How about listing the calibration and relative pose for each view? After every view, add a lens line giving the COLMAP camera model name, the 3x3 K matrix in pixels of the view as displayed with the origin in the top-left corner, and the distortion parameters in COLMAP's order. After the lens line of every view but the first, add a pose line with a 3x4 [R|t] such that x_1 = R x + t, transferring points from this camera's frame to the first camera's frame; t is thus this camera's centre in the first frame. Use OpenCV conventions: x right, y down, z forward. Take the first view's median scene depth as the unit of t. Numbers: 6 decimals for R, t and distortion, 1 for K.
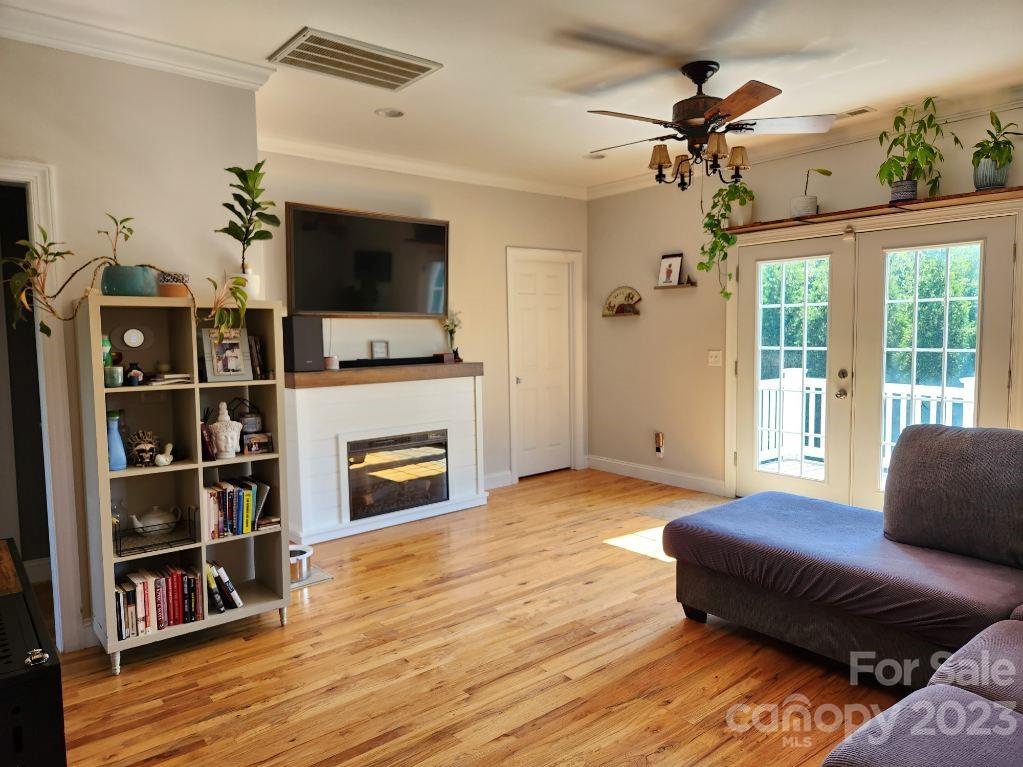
lens RADIAL K [[693.8, 0, 509.2], [0, 693.8, 379.4], [0, 0, 1]] dist [0.087771, -0.077574]
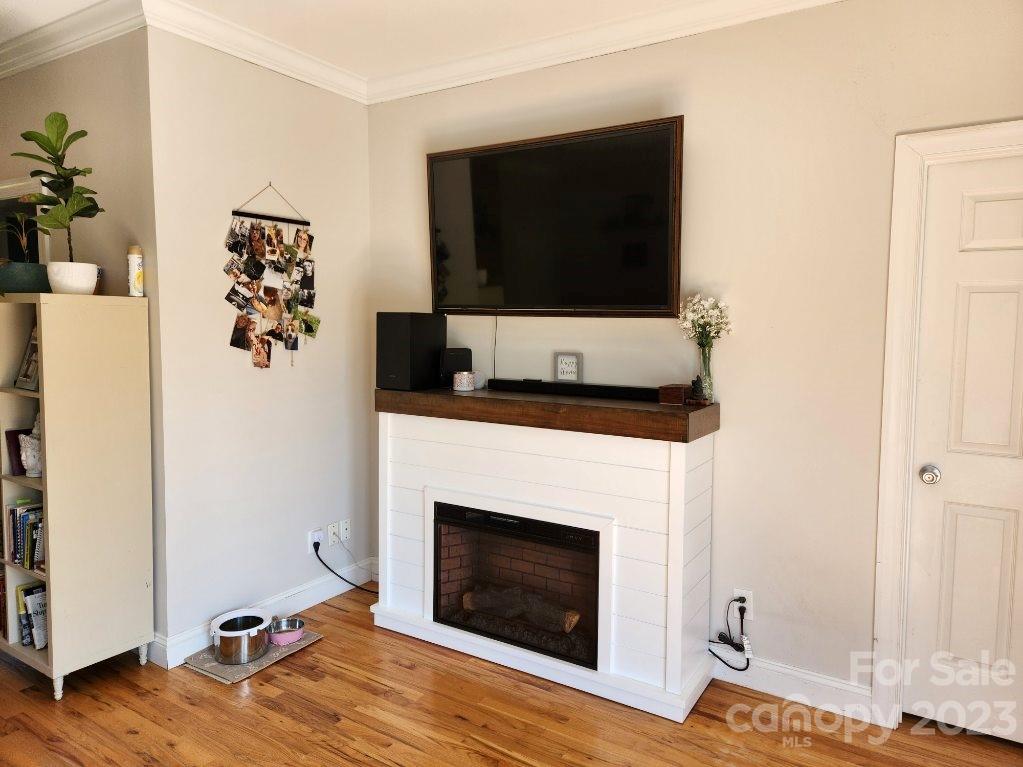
lens RADIAL K [[693.8, 0, 509.2], [0, 693.8, 379.4], [0, 0, 1]] dist [0.087771, -0.077574]
pose [[0.319146, 0.097233, -0.942704, 0.571404], [-0.081720, 0.993841, 0.074842, -0.115023], [0.944176, 0.053152, 0.325127, 1.202867]]
